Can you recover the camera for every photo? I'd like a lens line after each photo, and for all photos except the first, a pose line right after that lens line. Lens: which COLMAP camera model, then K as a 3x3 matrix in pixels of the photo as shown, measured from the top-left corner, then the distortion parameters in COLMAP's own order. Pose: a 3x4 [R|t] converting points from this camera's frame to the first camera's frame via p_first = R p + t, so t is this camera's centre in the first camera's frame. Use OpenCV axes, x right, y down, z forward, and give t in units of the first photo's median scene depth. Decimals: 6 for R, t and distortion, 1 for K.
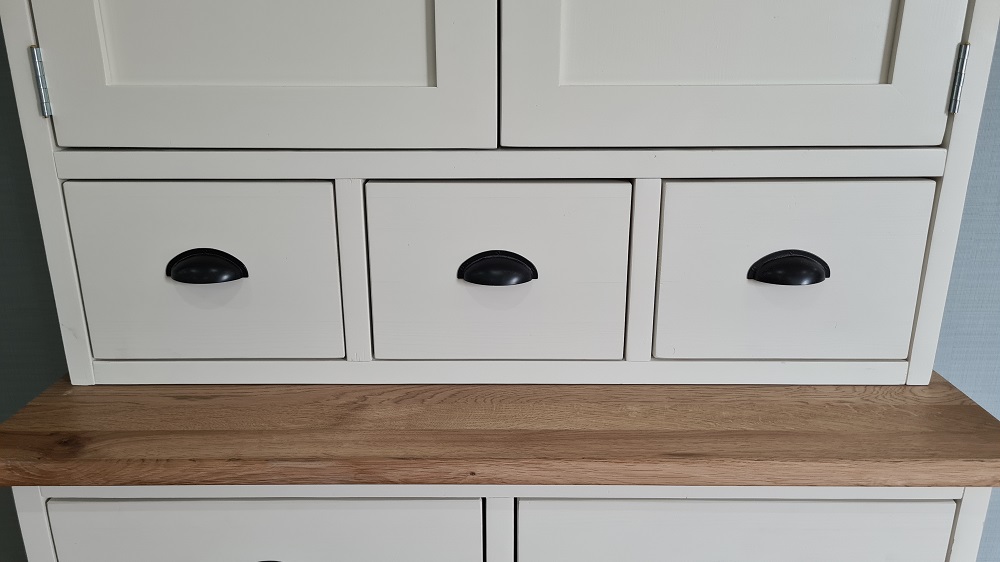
lens RADIAL K [[751.4, 0, 500.0], [0, 751.4, 281.0], [0, 0, 1]] dist [0.057736, -0.097388]
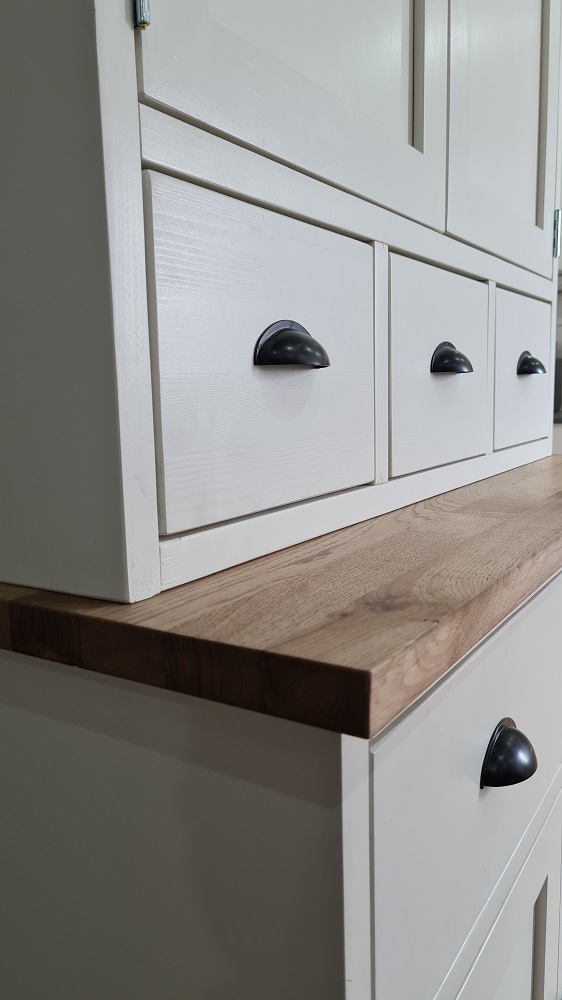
lens RADIAL K [[751.4, 0, 281.0], [0, 751.4, 500.0], [0, 0, 1]] dist [0.057736, -0.097388]
pose [[0.538873, -0.136529, 0.831249, -0.950205], [0.276348, 0.960821, -0.021337, 0.116475], [-0.795768, 0.241212, 0.555490, 0.675426]]
